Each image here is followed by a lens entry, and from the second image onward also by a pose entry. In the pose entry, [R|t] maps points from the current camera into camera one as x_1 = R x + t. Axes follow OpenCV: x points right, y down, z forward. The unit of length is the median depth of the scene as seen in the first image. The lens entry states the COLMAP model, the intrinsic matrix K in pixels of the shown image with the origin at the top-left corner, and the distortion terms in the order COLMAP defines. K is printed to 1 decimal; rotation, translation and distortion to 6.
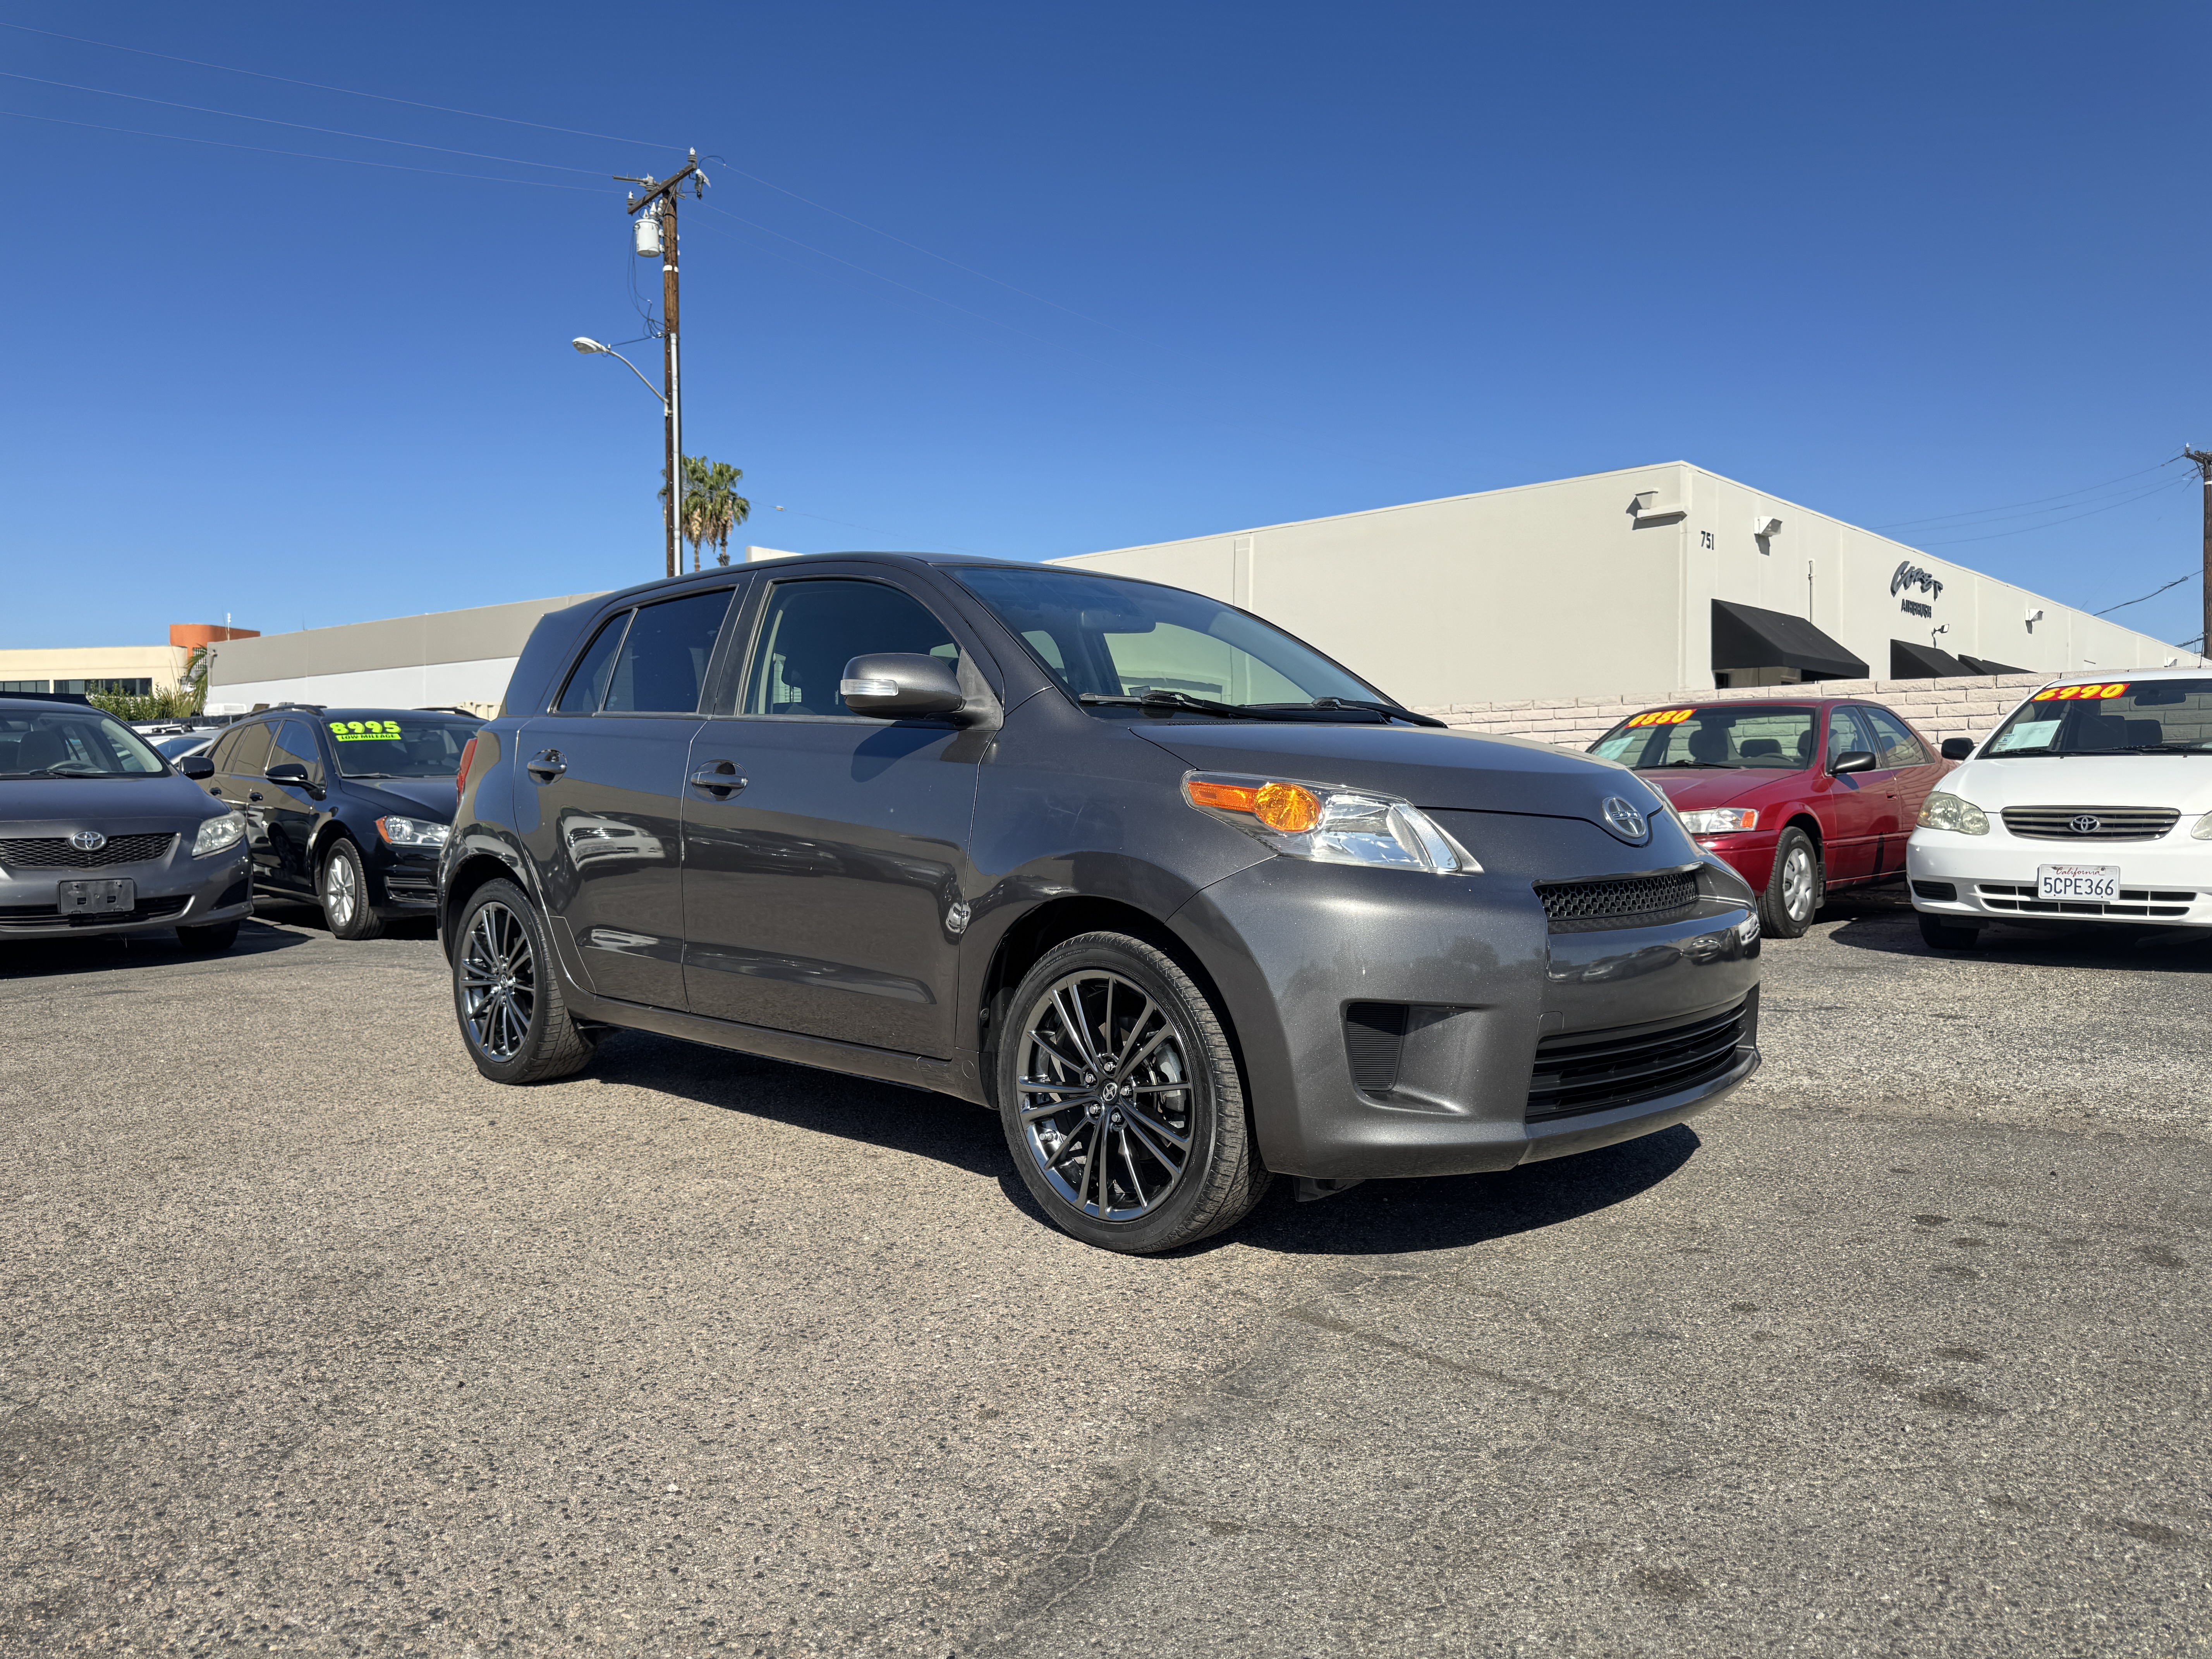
lens RADIAL K [[1560.5, 0, 1131.4], [0, 1560.5, 840.7], [0, 0, 1]] dist [0.007019, -0.001347]
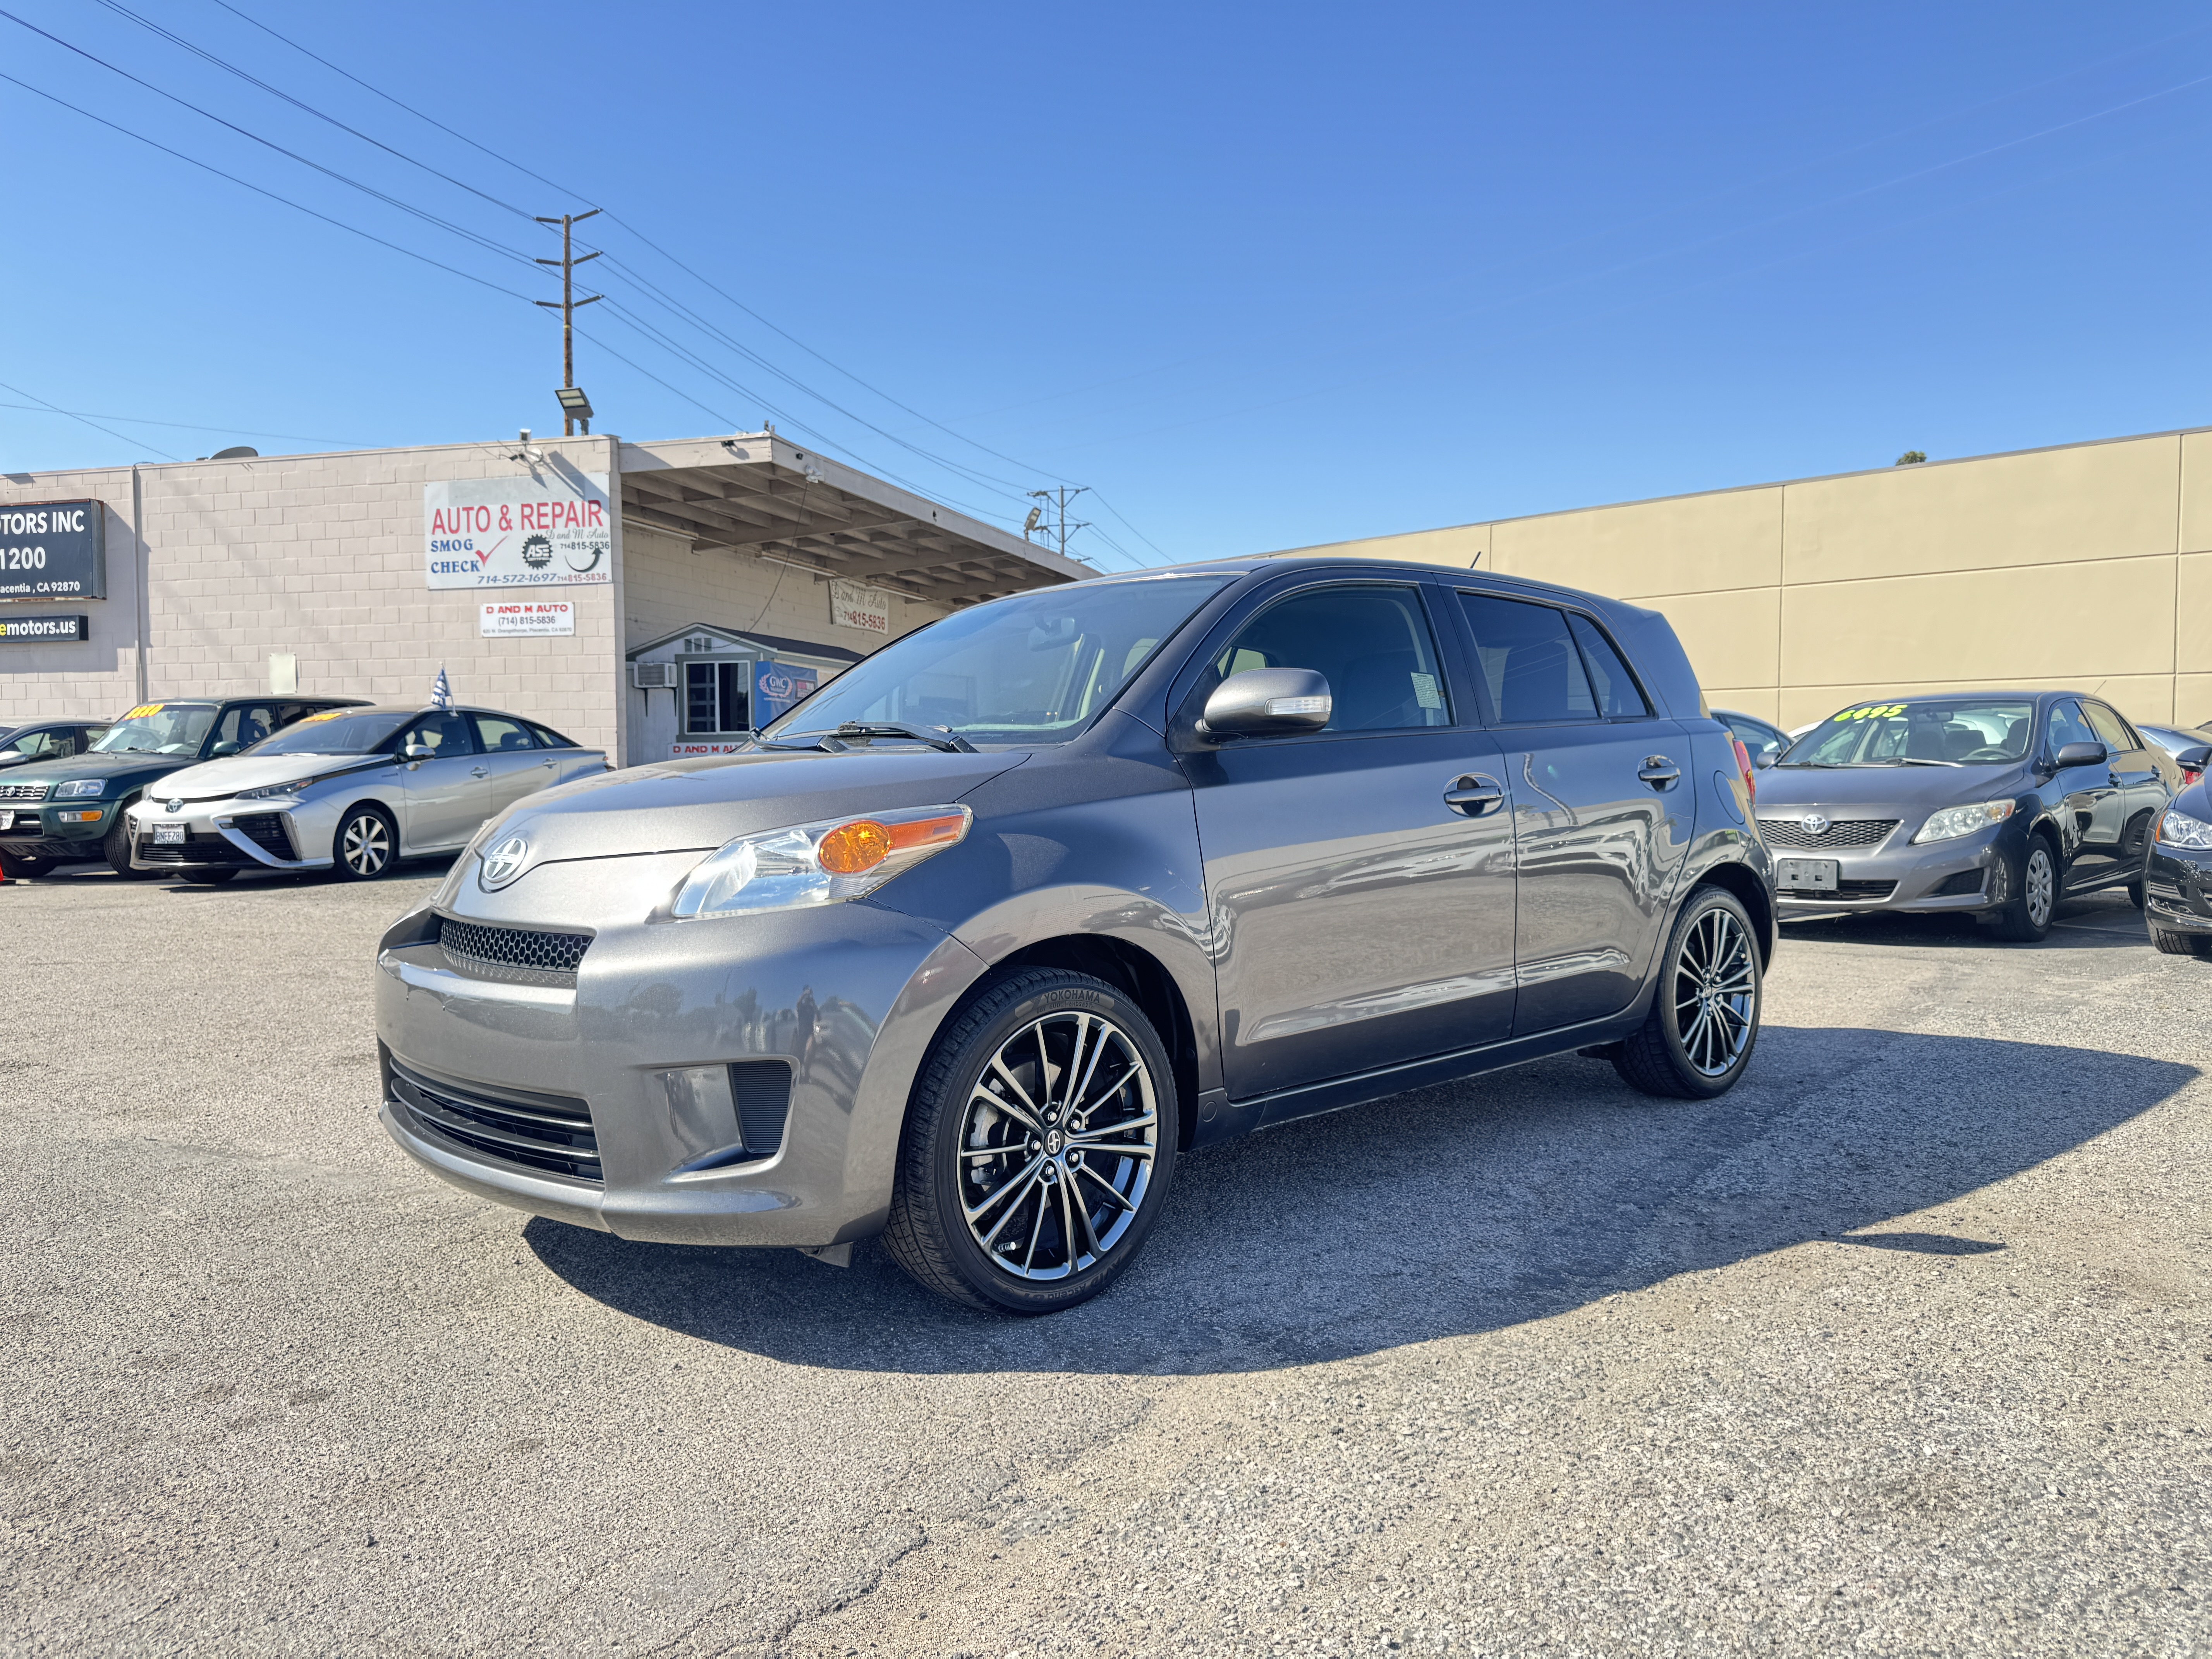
lens RADIAL K [[1543.4, 0, 1118.2], [0, 1543.4, 833.3], [0, 0, 1]] dist [0.081734, -0.112662]
pose [[-0.055569, 0.043715, -0.997497, 0.454188], [-0.025616, 0.998650, 0.045193, -0.030251], [0.998126, 0.028063, -0.054374, 0.522407]]
